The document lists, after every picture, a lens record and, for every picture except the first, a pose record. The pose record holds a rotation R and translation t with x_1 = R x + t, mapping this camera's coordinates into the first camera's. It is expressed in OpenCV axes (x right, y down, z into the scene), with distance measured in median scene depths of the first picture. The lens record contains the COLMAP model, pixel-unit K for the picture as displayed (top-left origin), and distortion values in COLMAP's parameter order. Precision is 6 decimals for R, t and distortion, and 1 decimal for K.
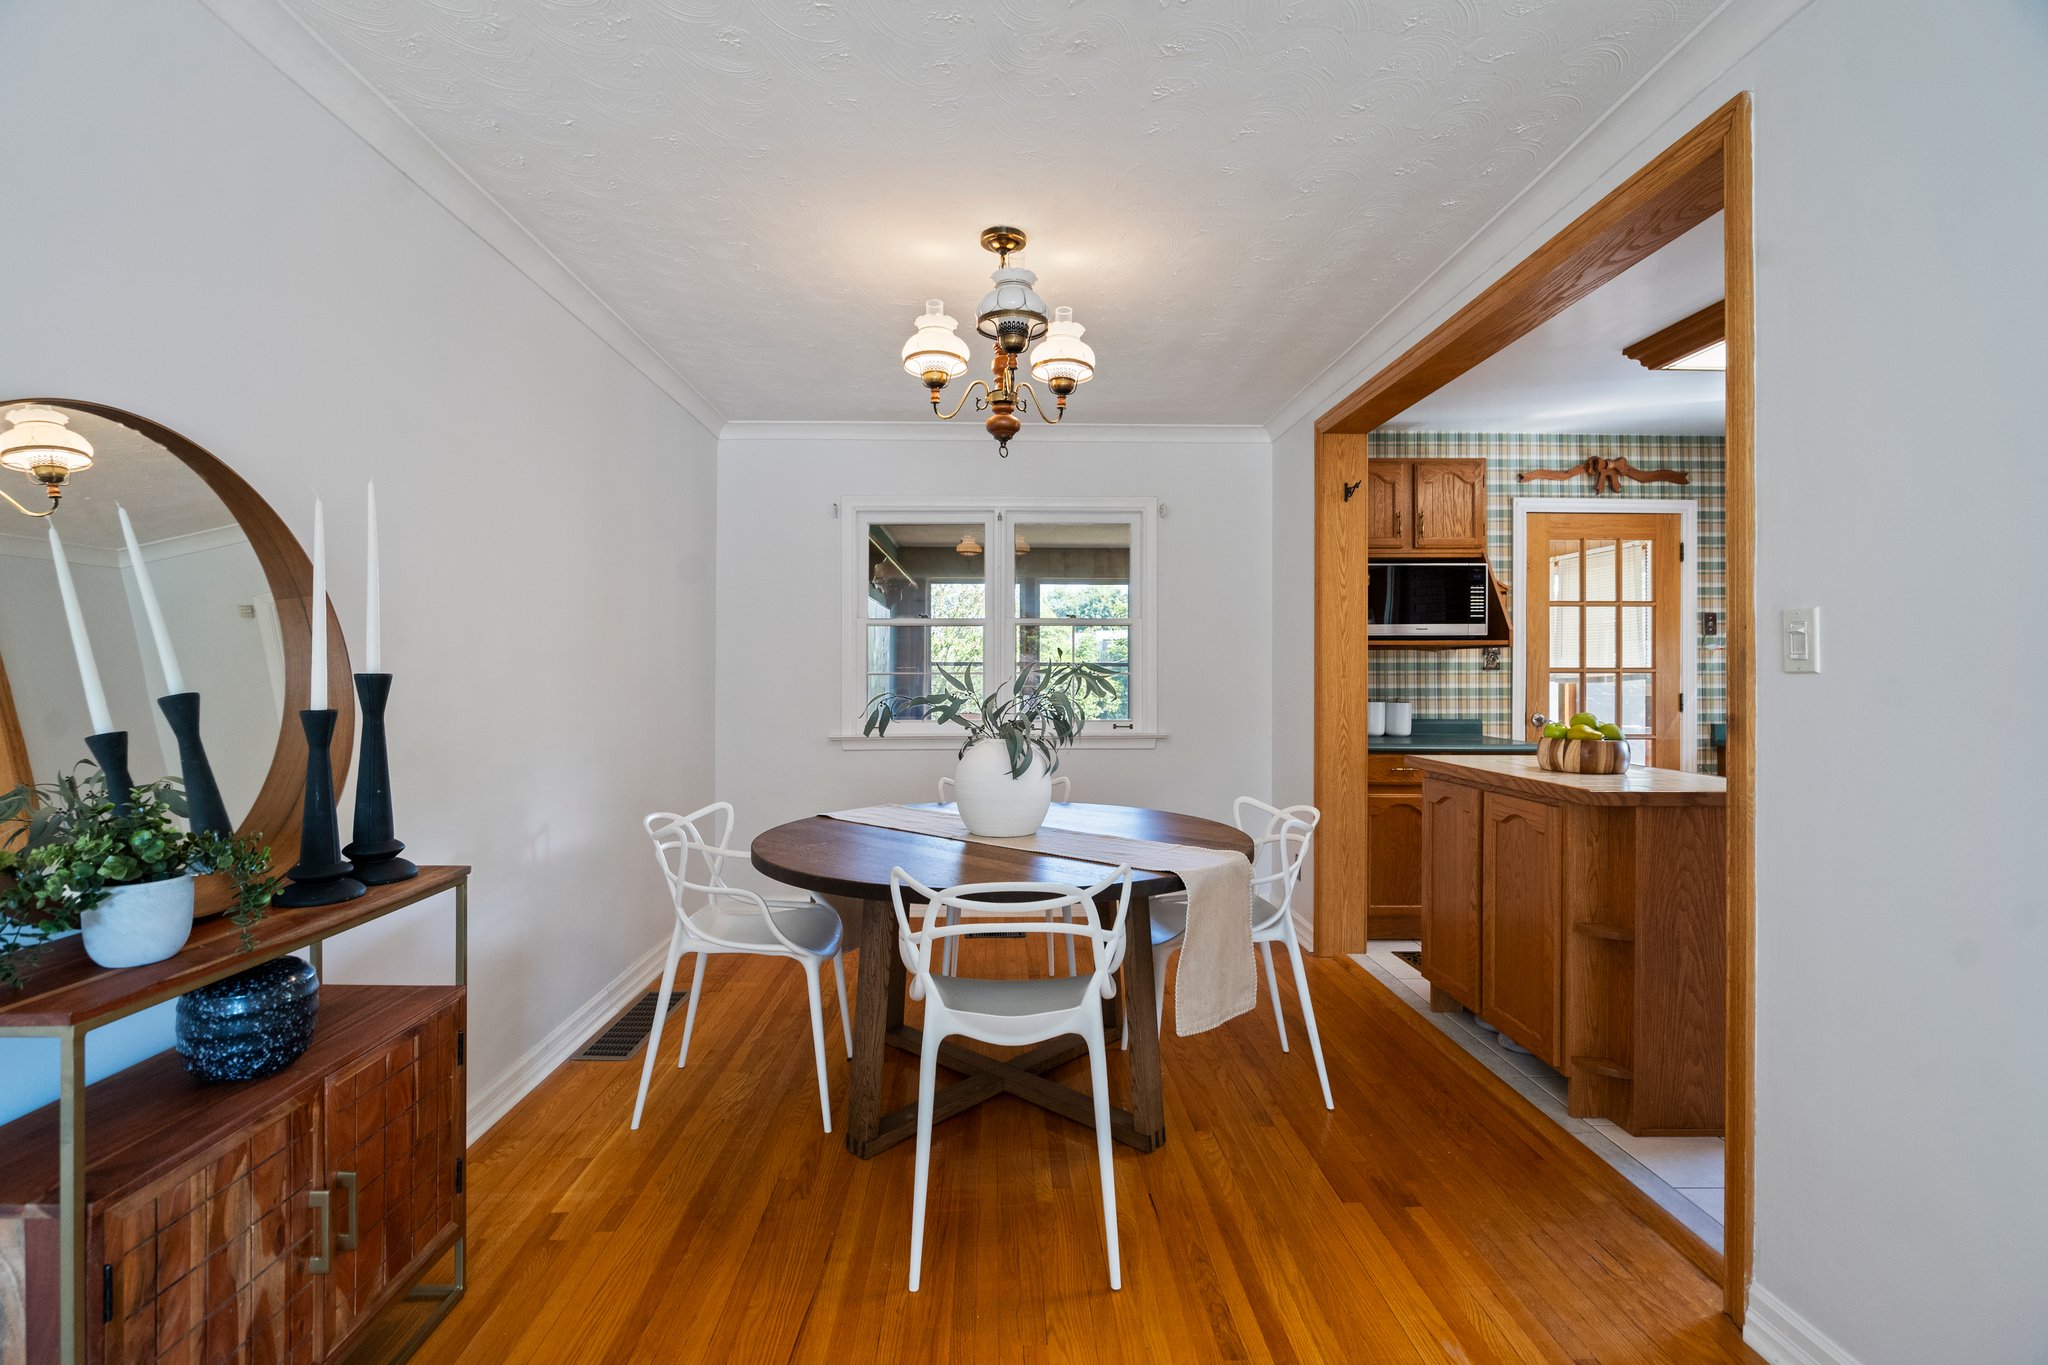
lens RADIAL K [[933.5, 0, 1014.0], [0, 933.5, 666.6], [0, 0, 1]] dist [-0.001649, 0.001007]
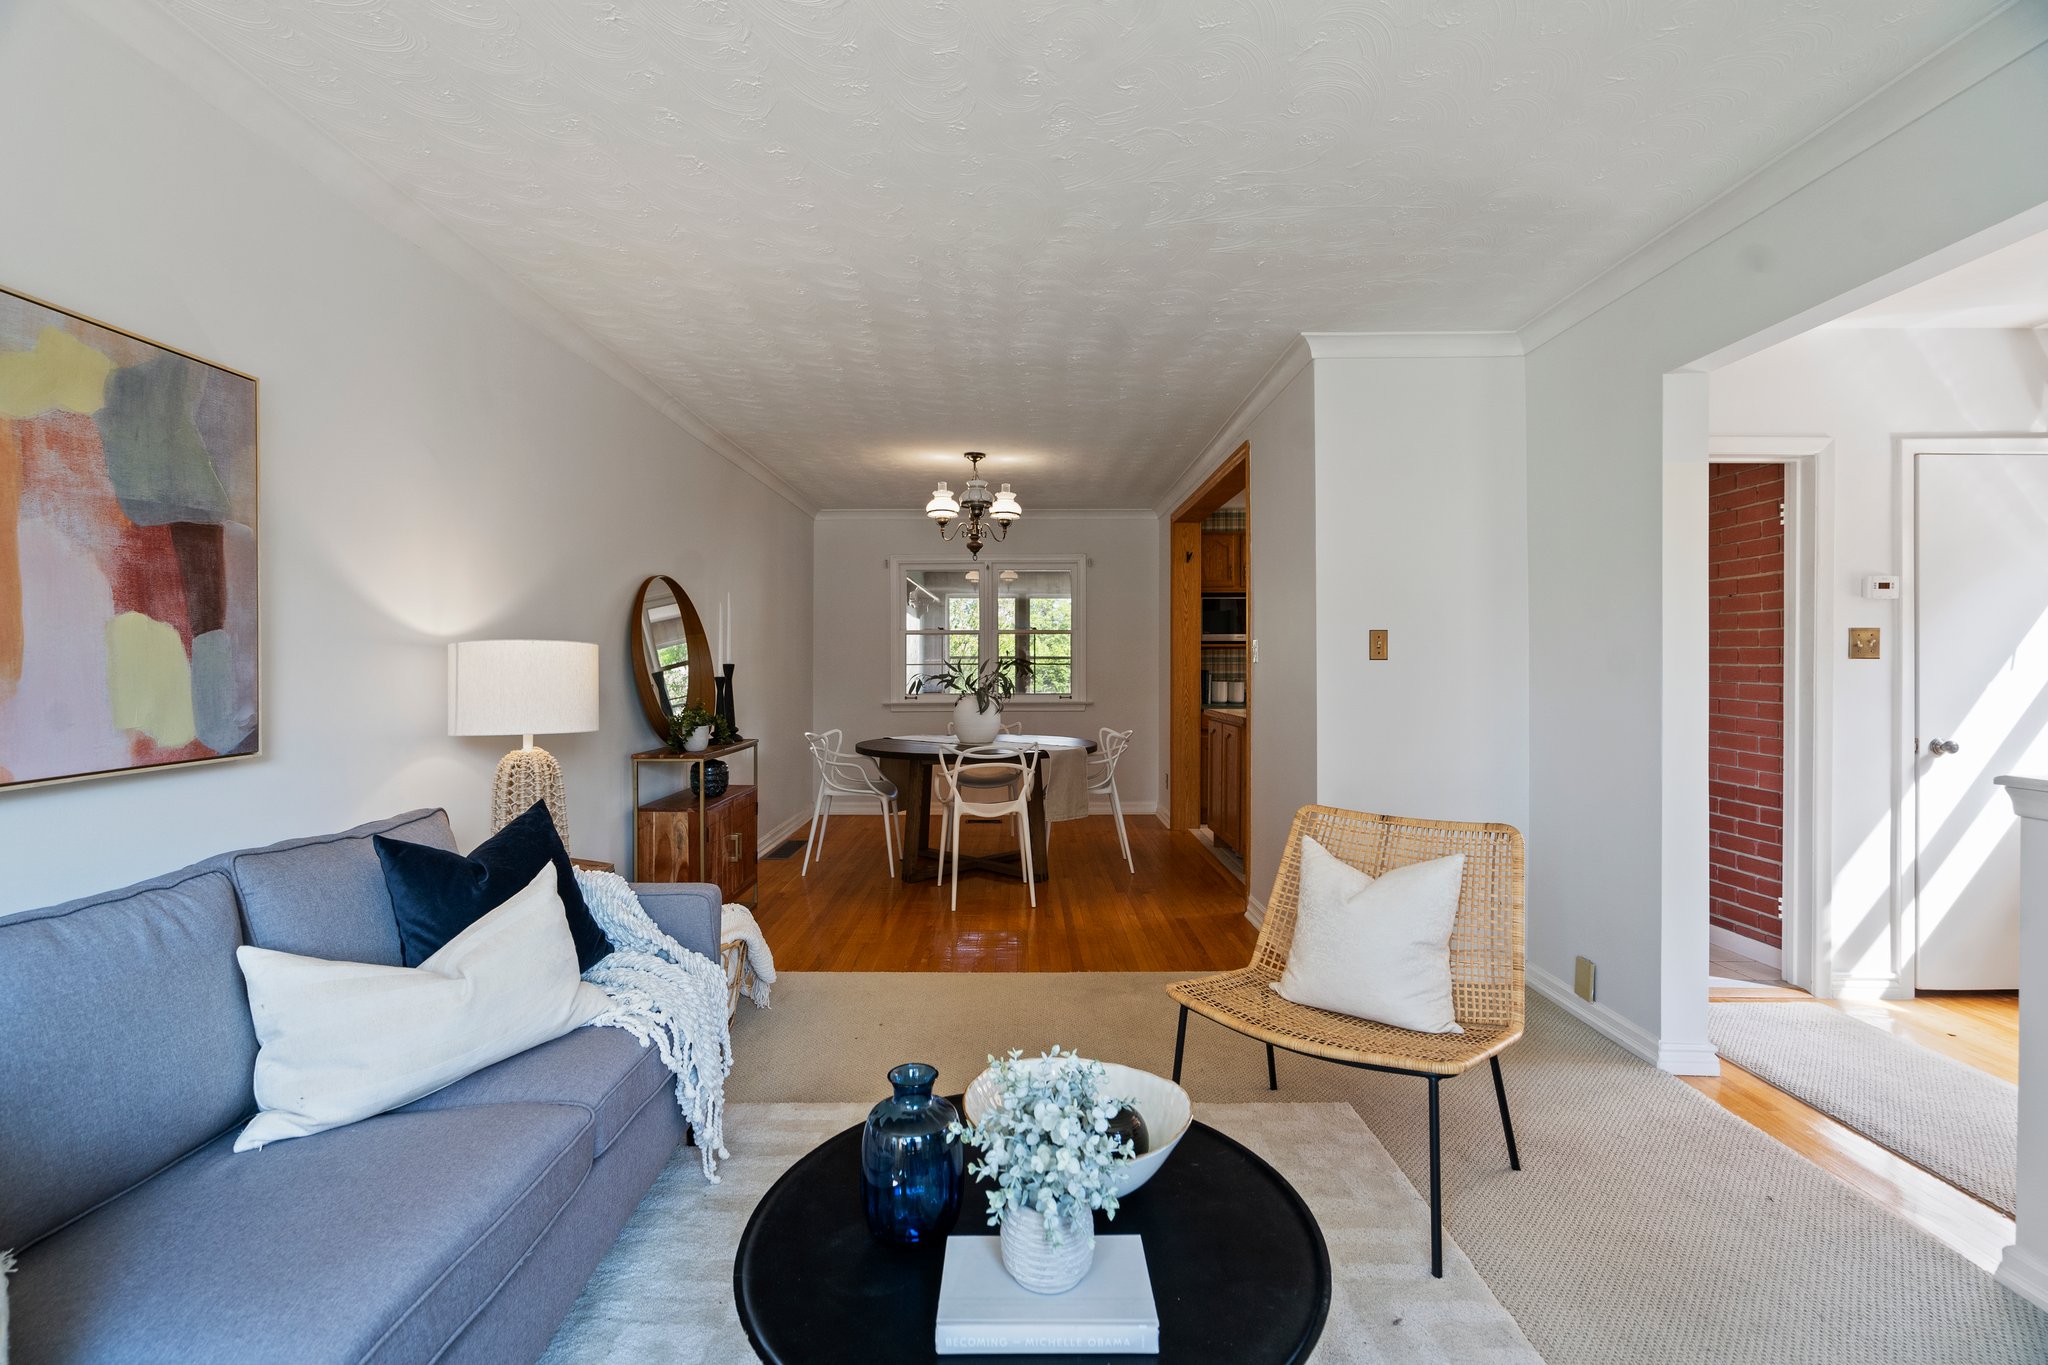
lens RADIAL K [[933.5, 0, 1014.0], [0, 933.5, 666.6], [0, 0, 1]] dist [-0.001649, 0.001007]
pose [[0.999539, -0.002762, -0.030242, 0.078159], [0.002998, 0.999965, 0.007771, -0.001528], [0.030219, -0.007858, 0.999512, -0.612797]]
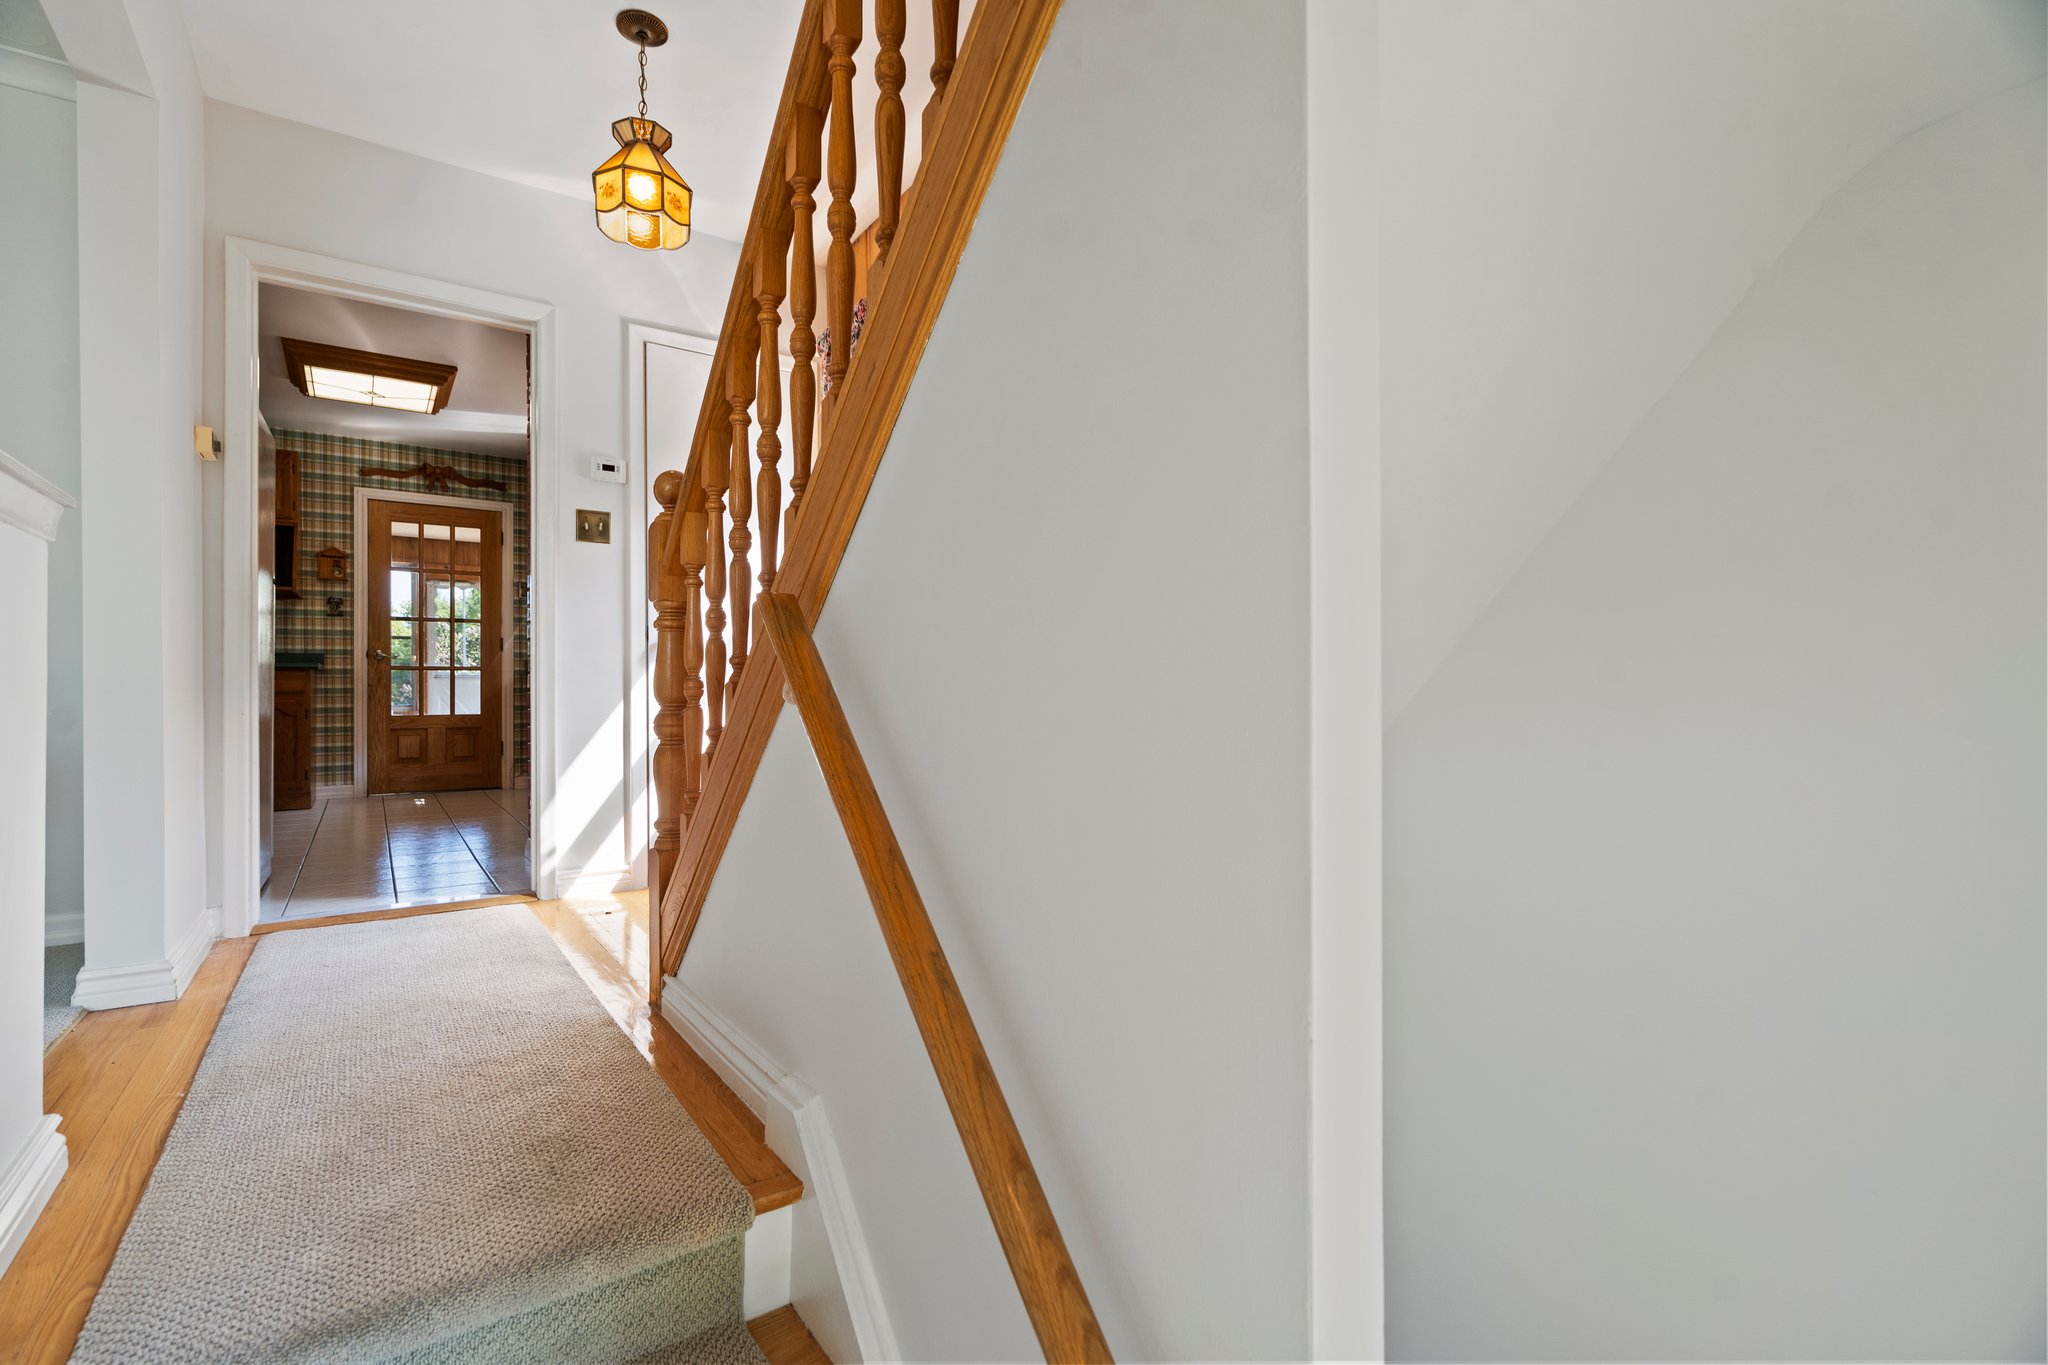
lens RADIAL K [[927.9, 0, 1008.7], [0, 927.9, 686.7], [0, 0, 1]] dist [-0.001254, 0.000431]
pose [[0.834257, -0.004270, 0.551360, 0.594566], [0.005656, 0.999984, -0.000814, 0.111292], [-0.551347, 0.003797, 0.834267, -0.621728]]
